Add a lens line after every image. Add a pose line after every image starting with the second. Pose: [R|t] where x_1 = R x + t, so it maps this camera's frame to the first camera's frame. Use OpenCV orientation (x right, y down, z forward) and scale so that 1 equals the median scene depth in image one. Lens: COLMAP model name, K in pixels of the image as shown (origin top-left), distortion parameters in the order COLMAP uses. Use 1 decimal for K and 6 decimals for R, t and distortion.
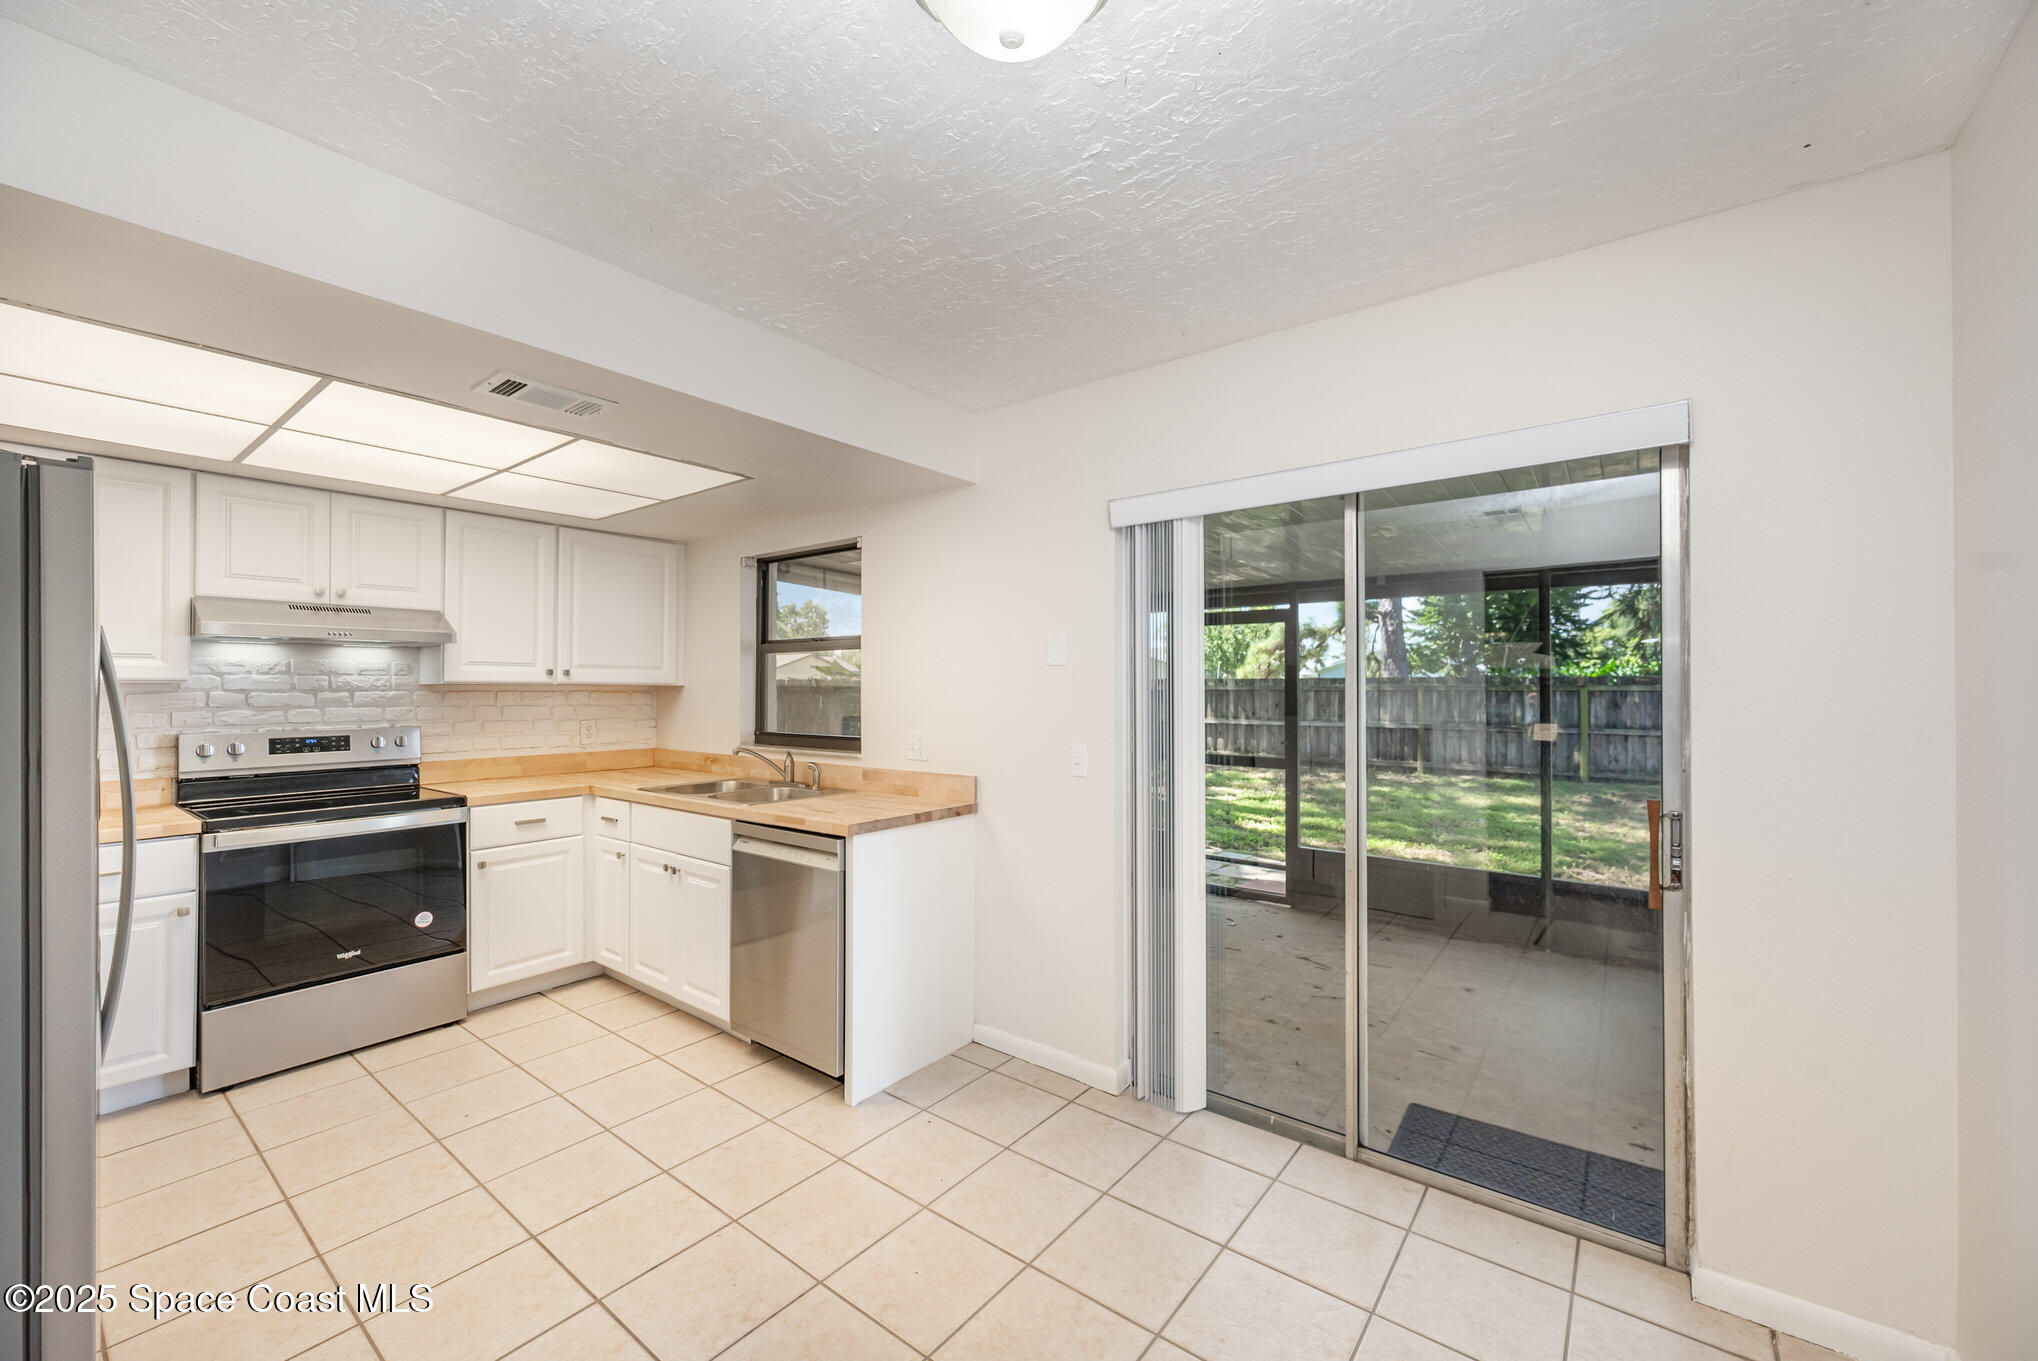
lens RADIAL K [[819.1, 0, 1027.0], [0, 819.1, 682.9], [0, 0, 1]] dist [0.001830, -0.000761]
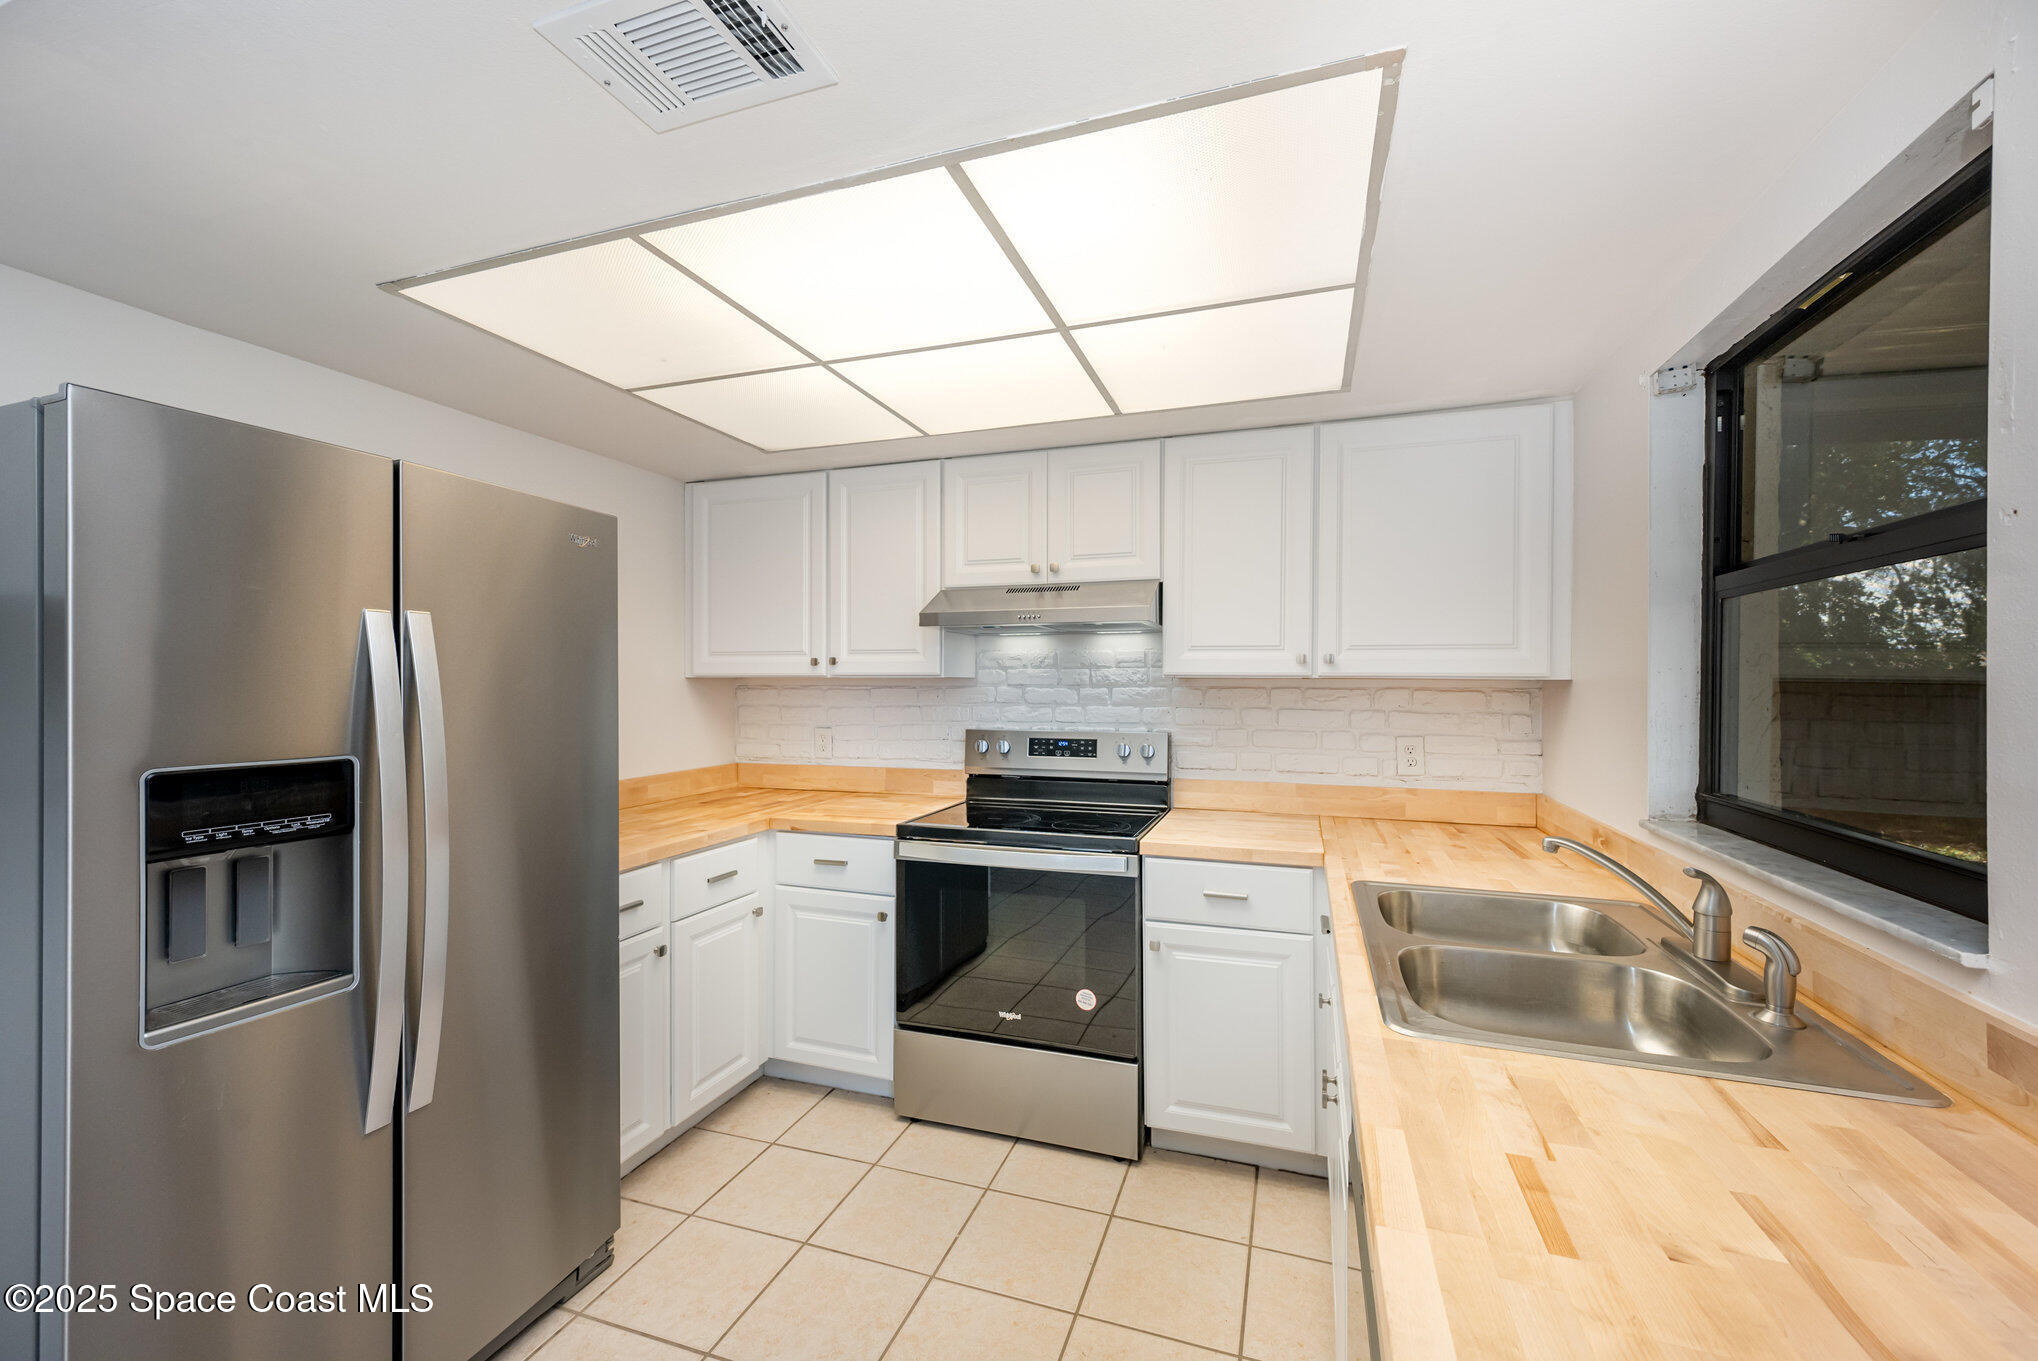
lens RADIAL K [[819.1, 0, 1006.9], [0, 819.1, 683.2], [0, 0, 1]] dist [0.001830, -0.000761]
pose [[0.309127, 0.002214, -0.951018, -0.059207], [0.004558, 0.999982, 0.003809, 0.002771], [0.951010, -0.005513, 0.309111, 0.664732]]
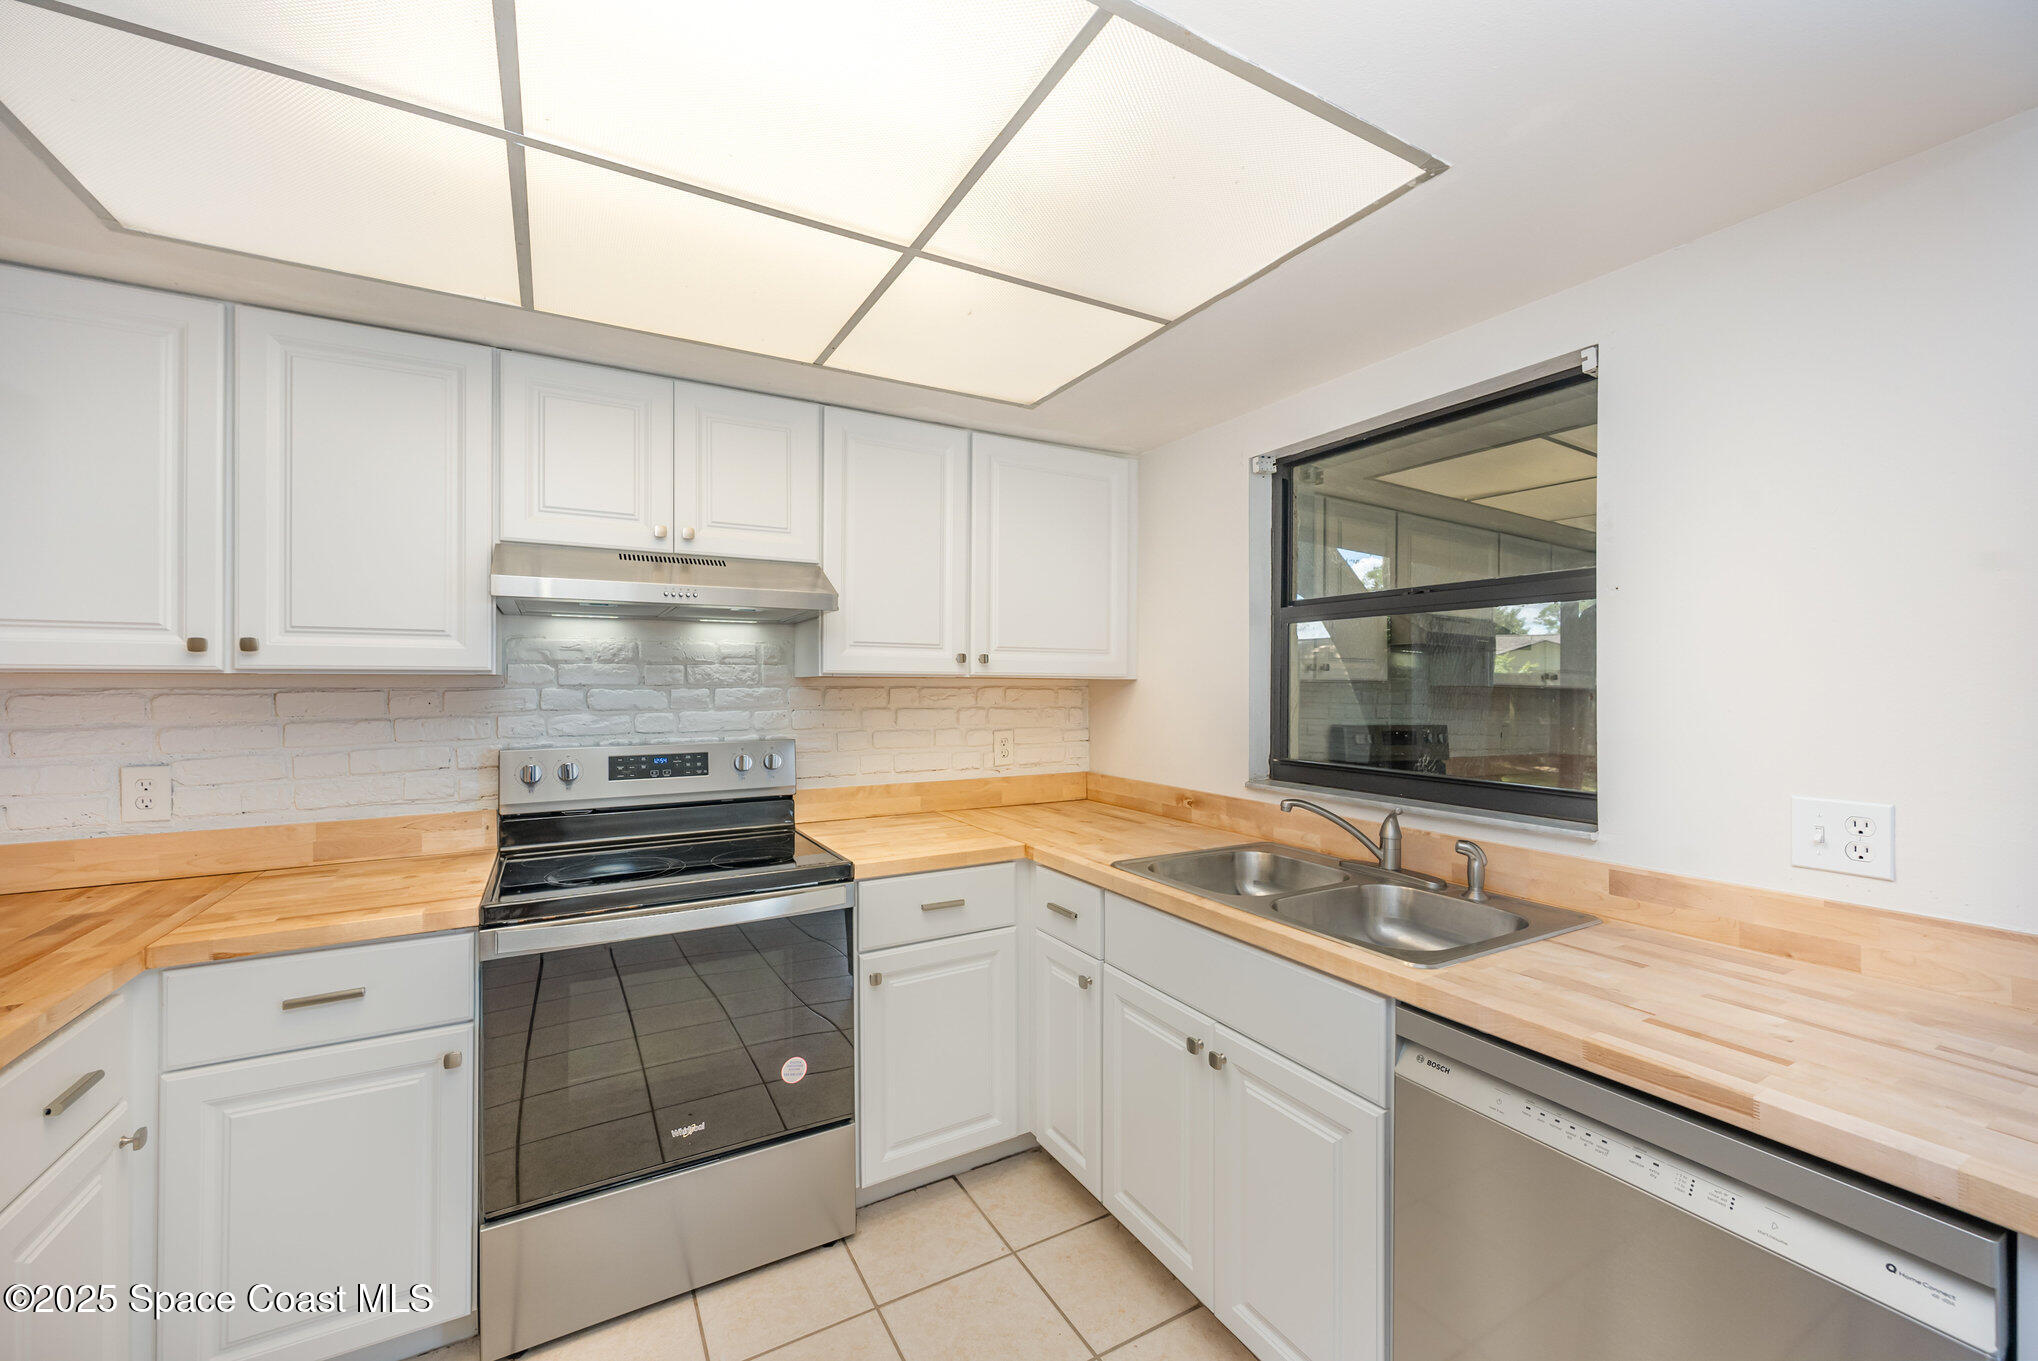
lens RADIAL K [[819.1, 0, 1018.5], [0, 819.1, 683.2], [0, 0, 1]] dist [0.001830, -0.000761]
pose [[0.922216, 0.001942, -0.386670, -0.332513], [0.001524, 0.999961, 0.008658, 0.001302], [0.386672, -0.008574, 0.922177, 0.482692]]
